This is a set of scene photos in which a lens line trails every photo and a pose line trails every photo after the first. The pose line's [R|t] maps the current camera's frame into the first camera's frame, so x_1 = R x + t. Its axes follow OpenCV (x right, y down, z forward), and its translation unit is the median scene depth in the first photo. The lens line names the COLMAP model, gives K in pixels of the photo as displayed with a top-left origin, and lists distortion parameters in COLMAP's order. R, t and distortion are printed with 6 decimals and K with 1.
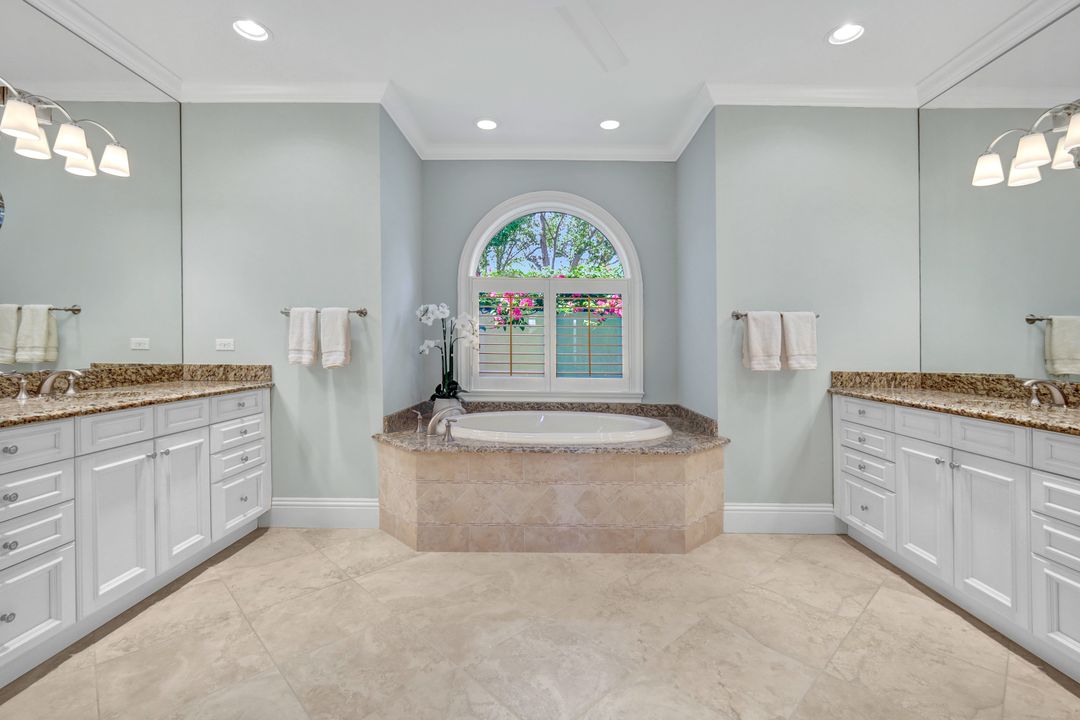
lens RADIAL K [[473.9, 0, 540.5], [0, 473.9, 355.1], [0, 0, 1]] dist [0.003568, -0.000131]
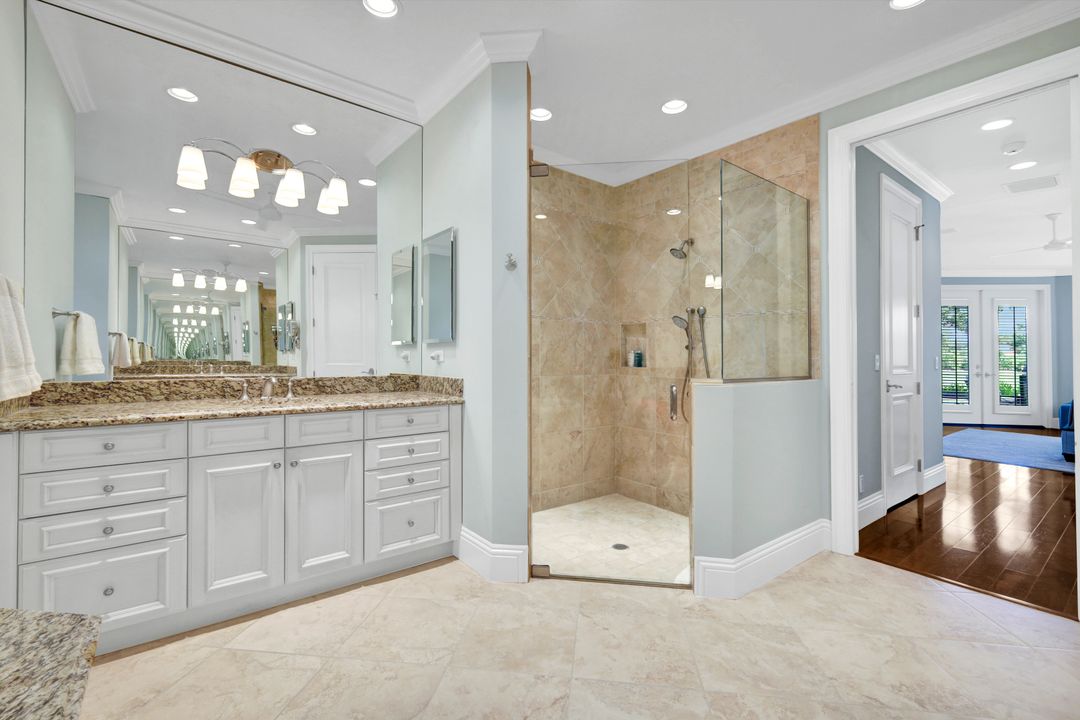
lens RADIAL K [[473.9, 0, 555.8], [0, 473.9, 342.2], [0, 0, 1]] dist [0.003568, -0.000131]
pose [[-0.648435, 0.007288, 0.761235, -0.254296], [-0.000899, 0.999946, -0.010340, -0.018836], [-0.761270, -0.007389, -0.648393, 1.092563]]
